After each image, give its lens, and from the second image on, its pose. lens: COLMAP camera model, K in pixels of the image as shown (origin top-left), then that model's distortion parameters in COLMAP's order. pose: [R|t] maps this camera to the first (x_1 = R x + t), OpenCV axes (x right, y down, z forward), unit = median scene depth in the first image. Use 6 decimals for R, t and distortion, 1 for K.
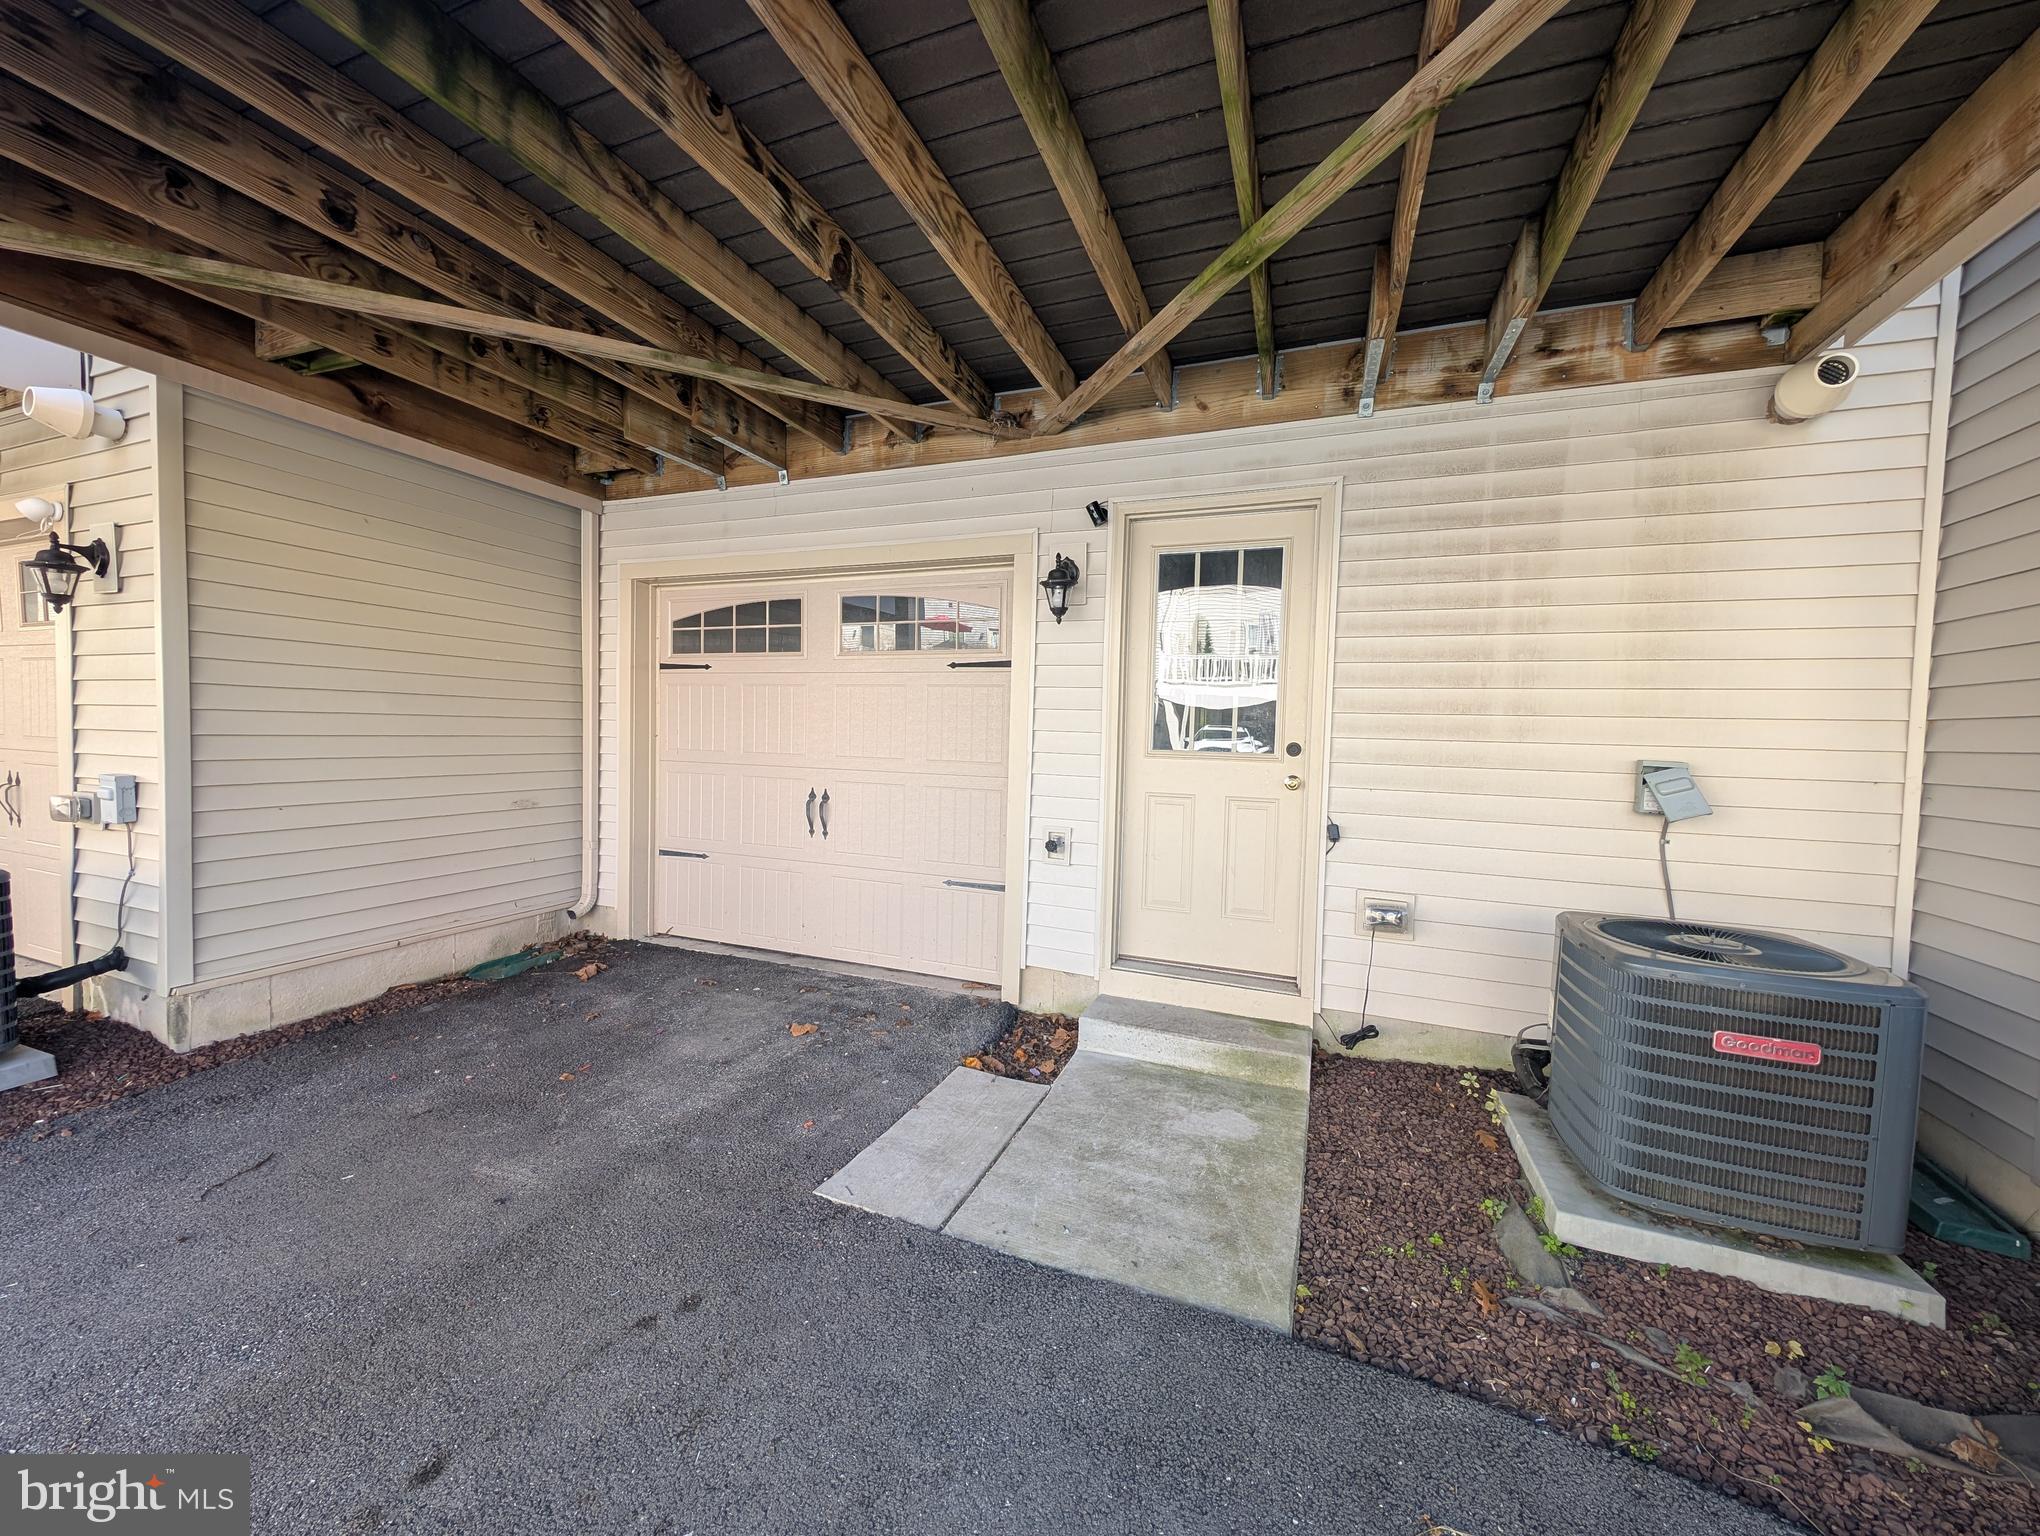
lens RADIAL K [[758.6, 0, 1022.7], [0, 758.6, 766.0], [0, 0, 1]] dist [0.016791, -0.008157]
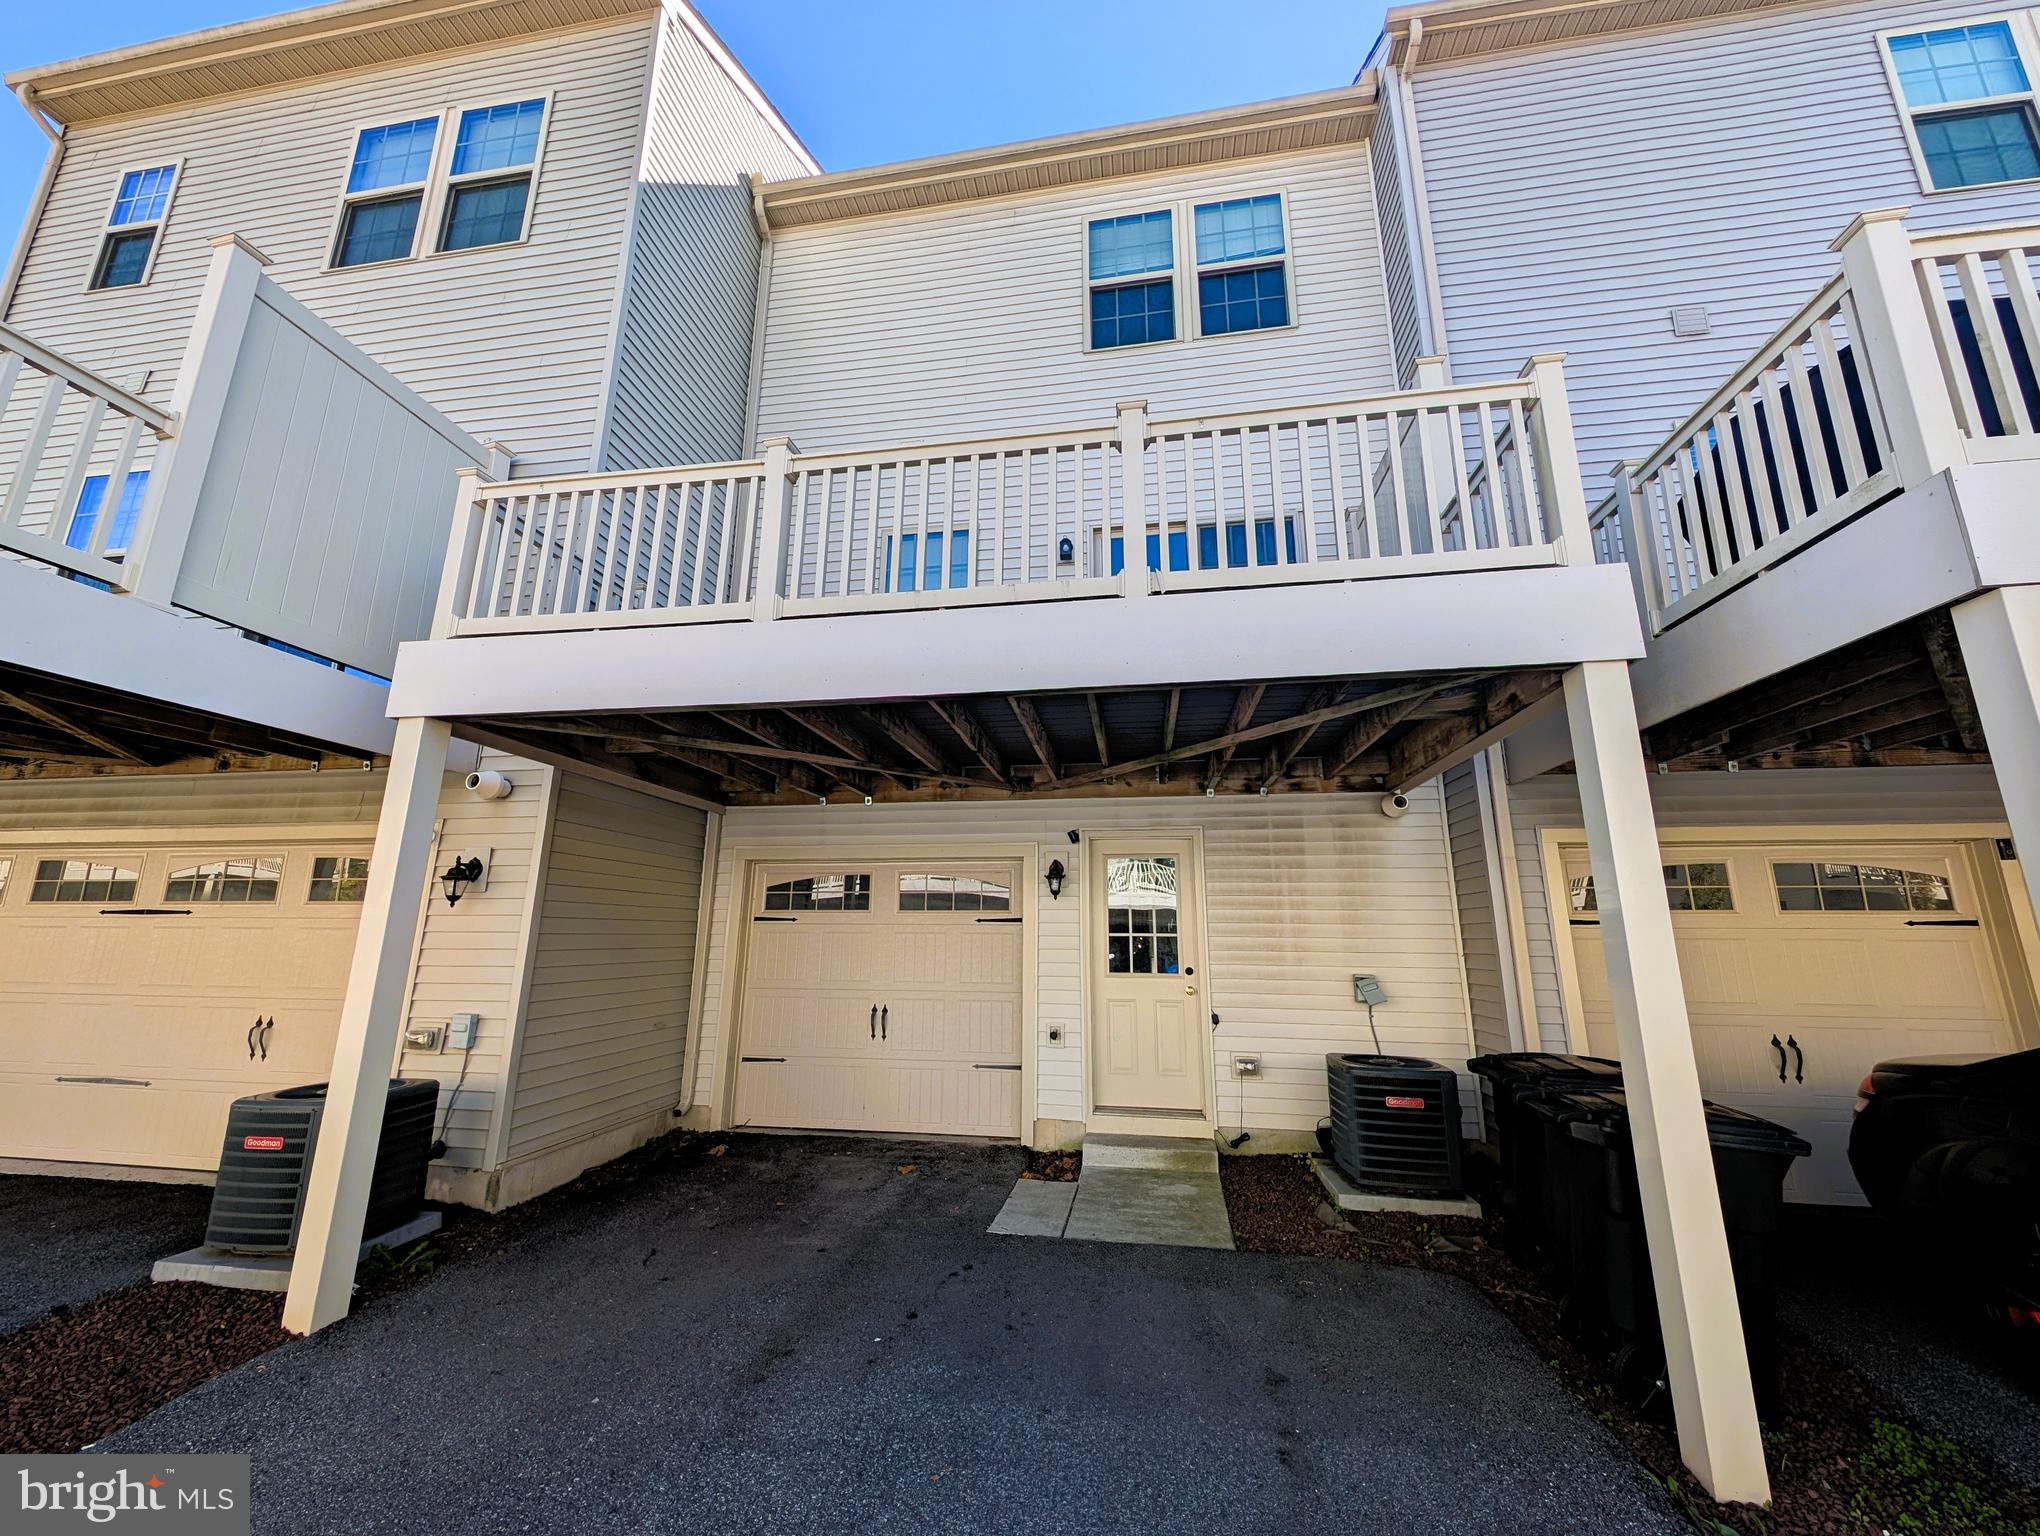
lens RADIAL K [[758.6, 0, 1022.7], [0, 758.6, 766.0], [0, 0, 1]] dist [0.016791, -0.008157]
pose [[0.976557, 0.028268, 0.213395, -0.458326], [0.028288, 0.965890, -0.257401, -0.042518], [-0.213393, 0.257404, 0.942447, -0.790815]]
